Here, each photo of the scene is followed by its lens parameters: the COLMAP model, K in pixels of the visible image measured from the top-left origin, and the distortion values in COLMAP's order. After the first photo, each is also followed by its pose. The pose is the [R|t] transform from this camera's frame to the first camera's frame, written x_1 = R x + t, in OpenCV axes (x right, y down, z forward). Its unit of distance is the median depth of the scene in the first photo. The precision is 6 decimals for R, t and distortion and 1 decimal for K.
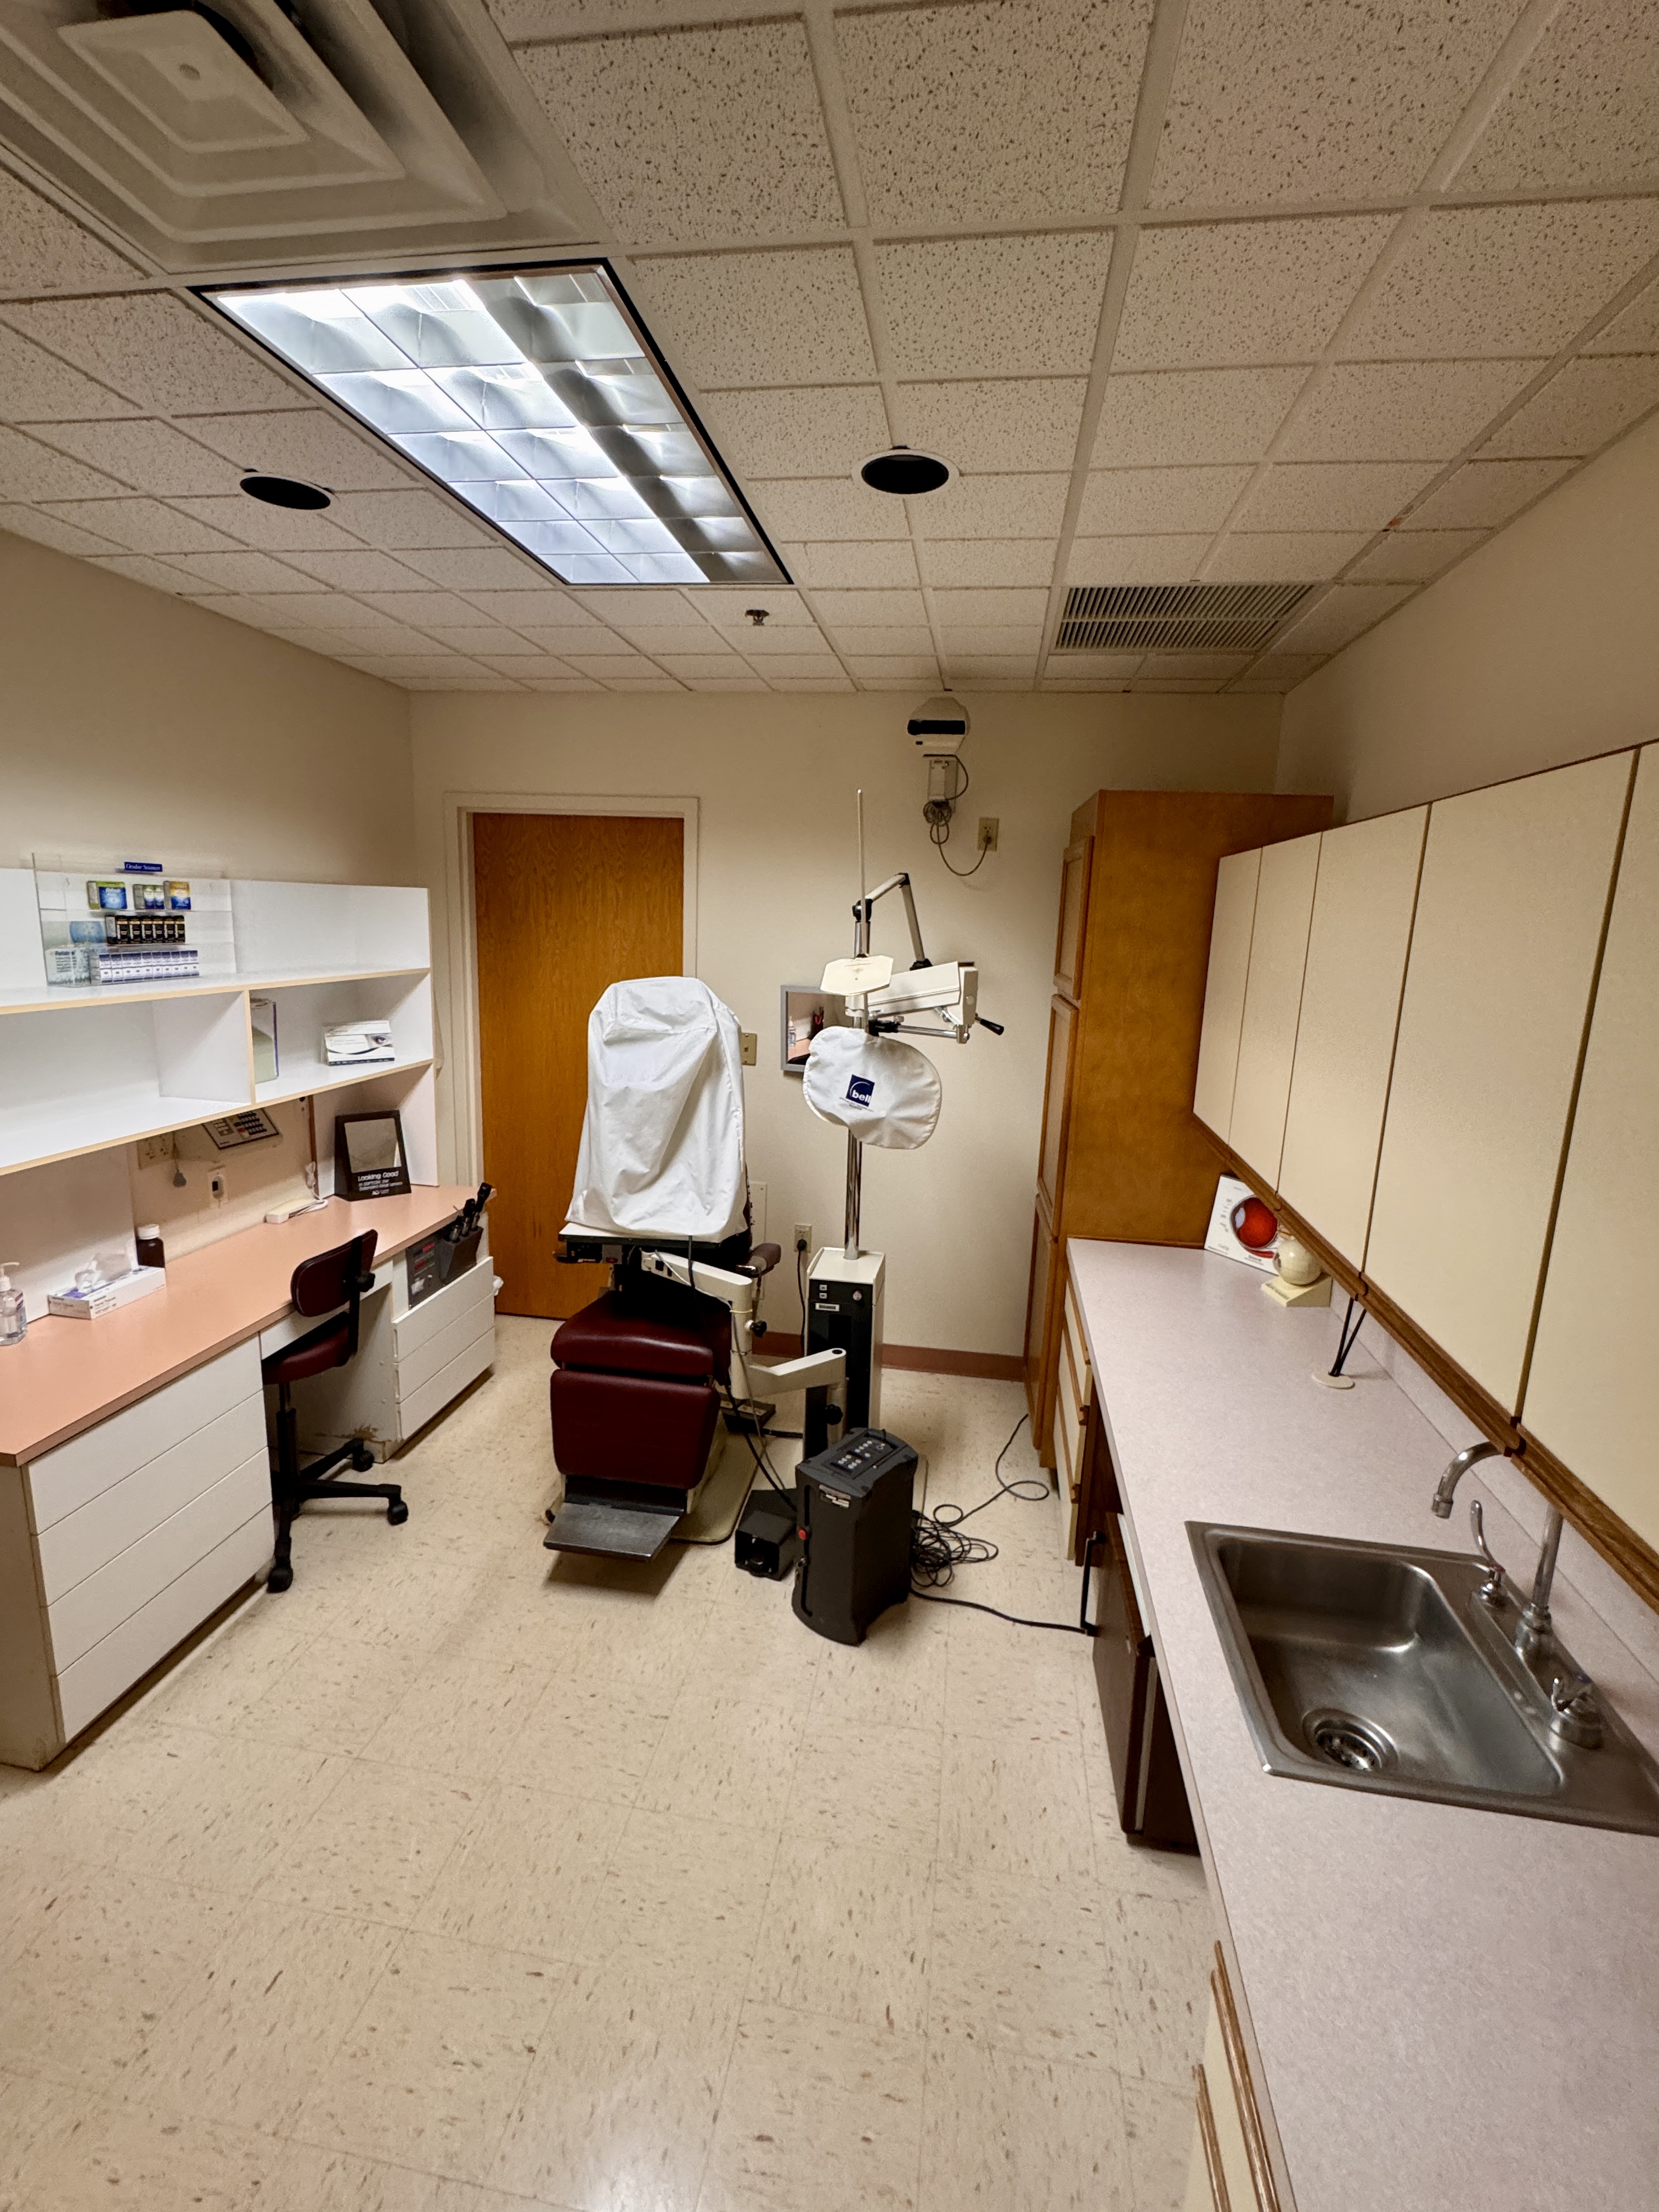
lens RADIAL K [[981.3, 0, 835.9], [0, 981.3, 1105.7], [0, 0, 1]] dist [-0.005094, 0.001329]
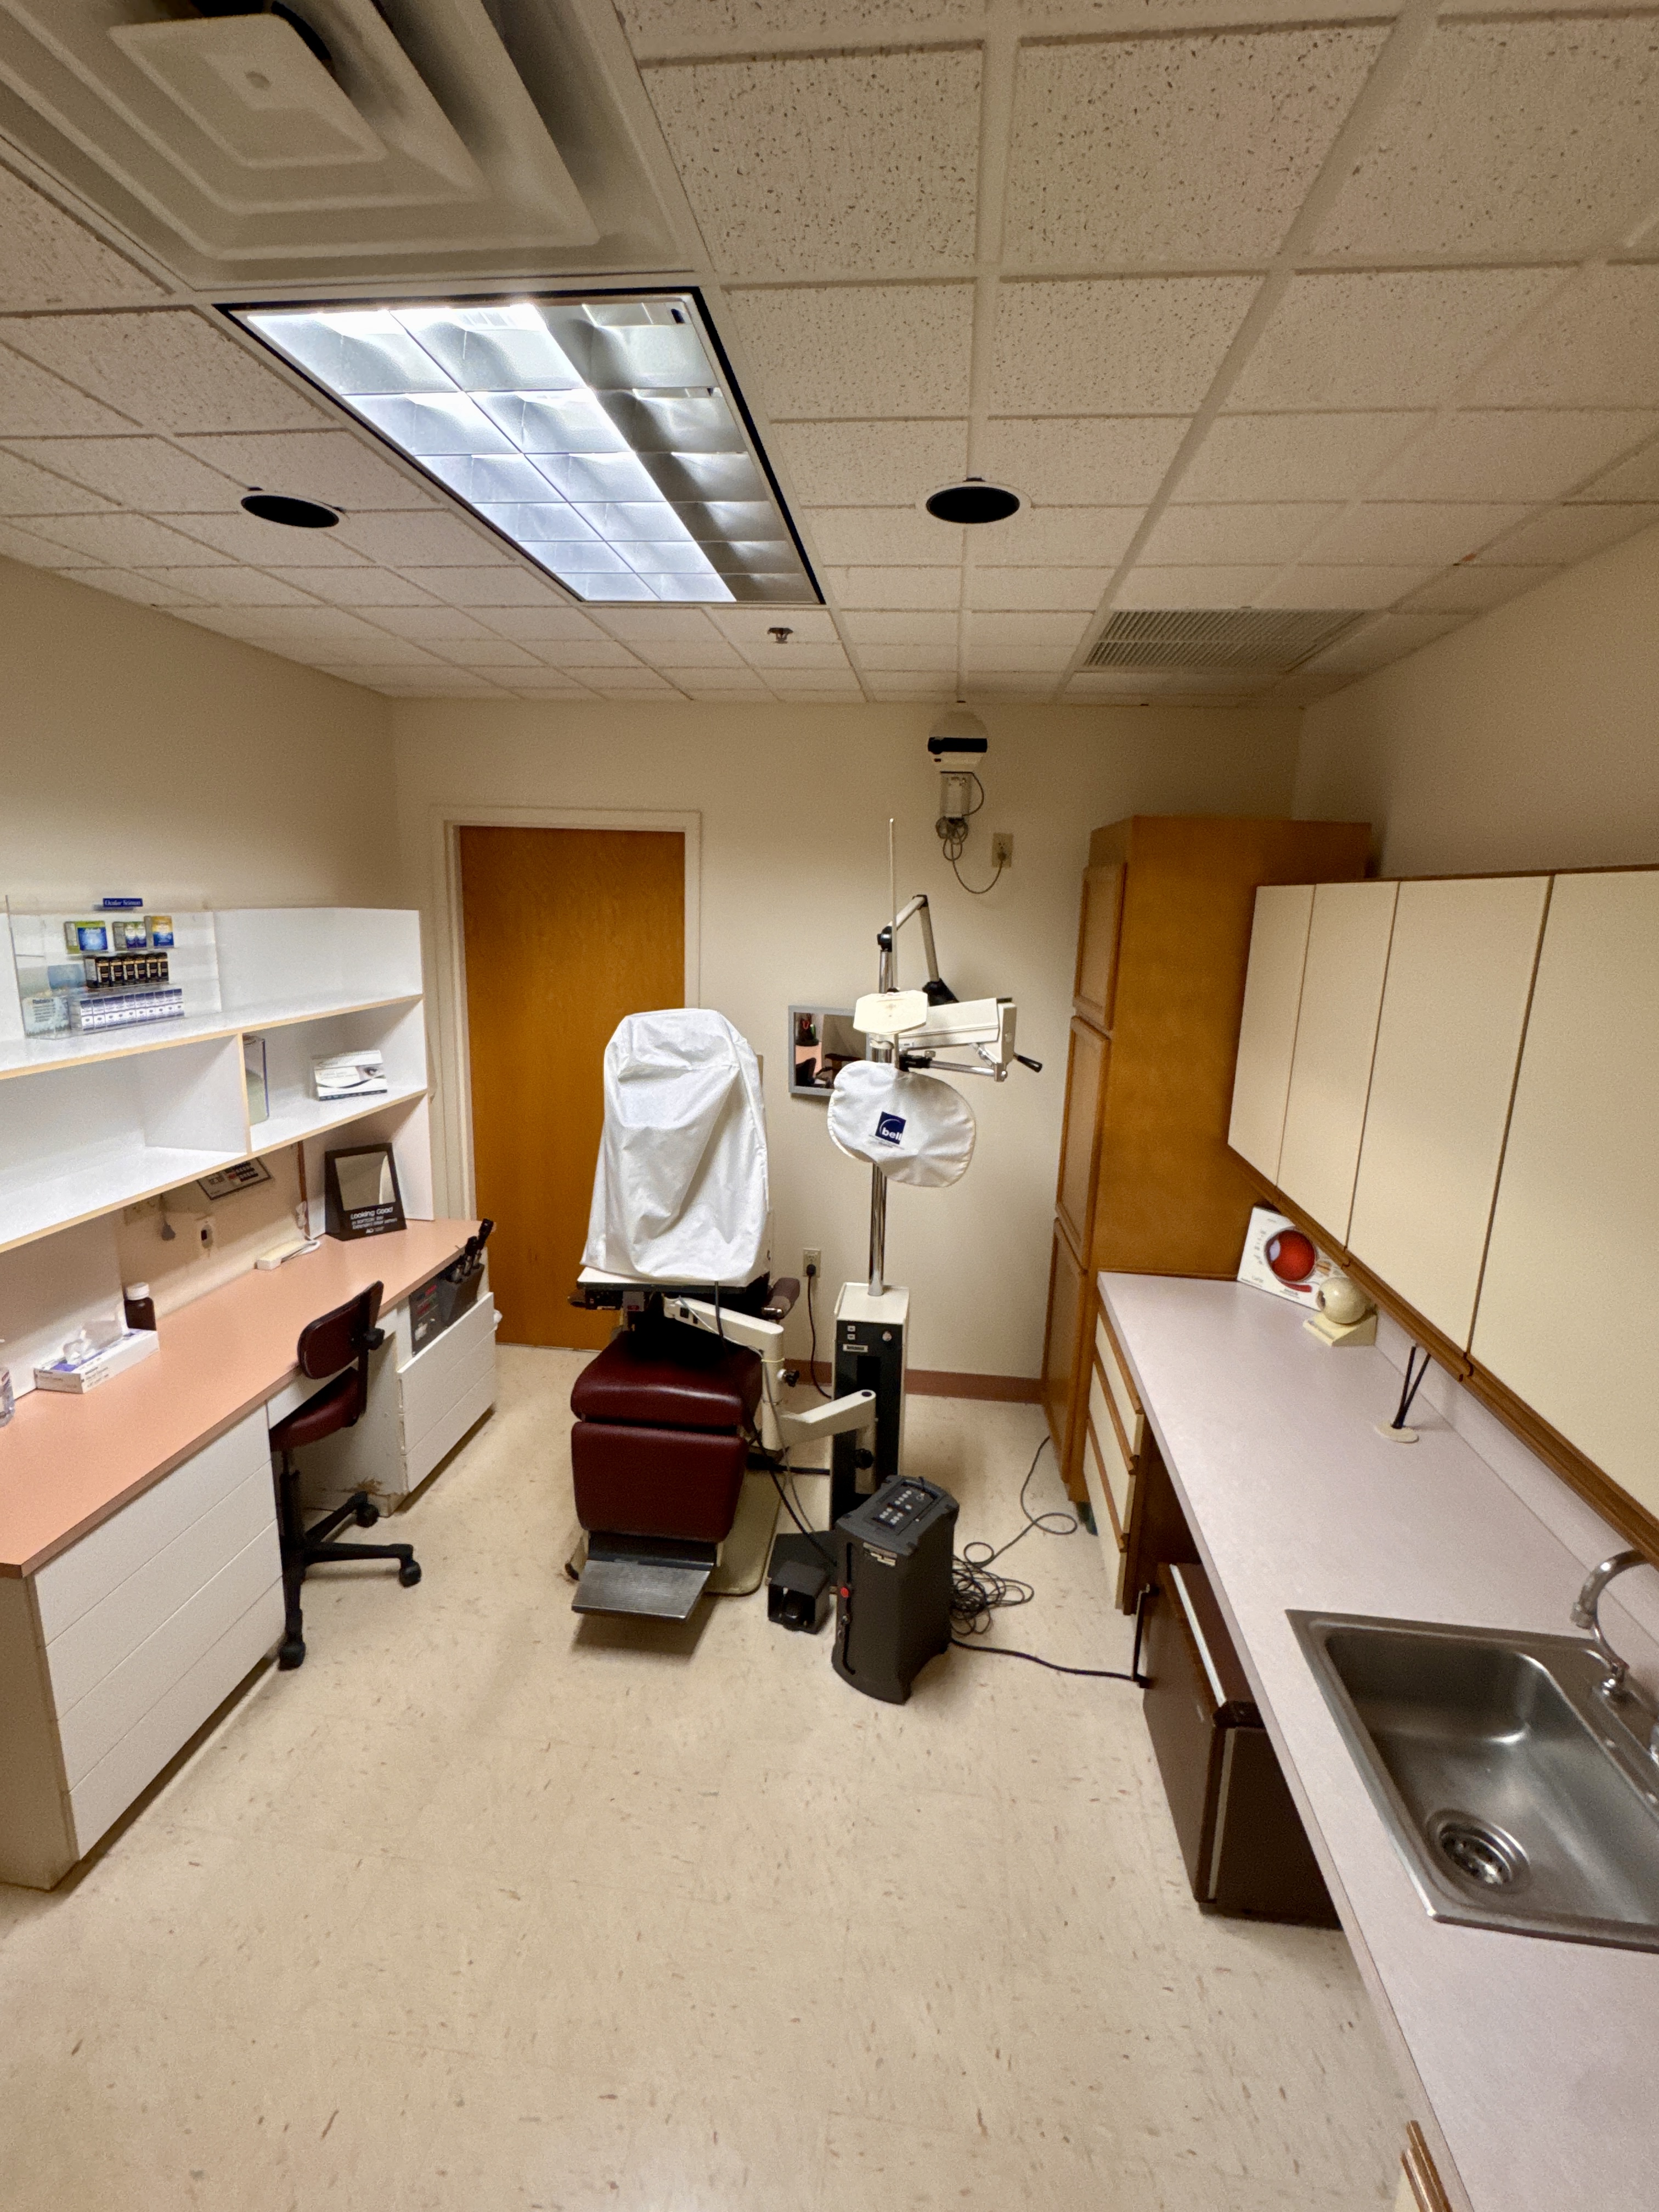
lens RADIAL K [[981.3, 0, 826.2], [0, 981.3, 1098.0], [0, 0, 1]] dist [-0.005094, 0.001329]
pose [[0.998975, -0.014210, 0.042979, -0.096105], [0.013392, 0.999725, 0.019257, -0.077691], [-0.043240, -0.018662, 0.998890, 0.045768]]
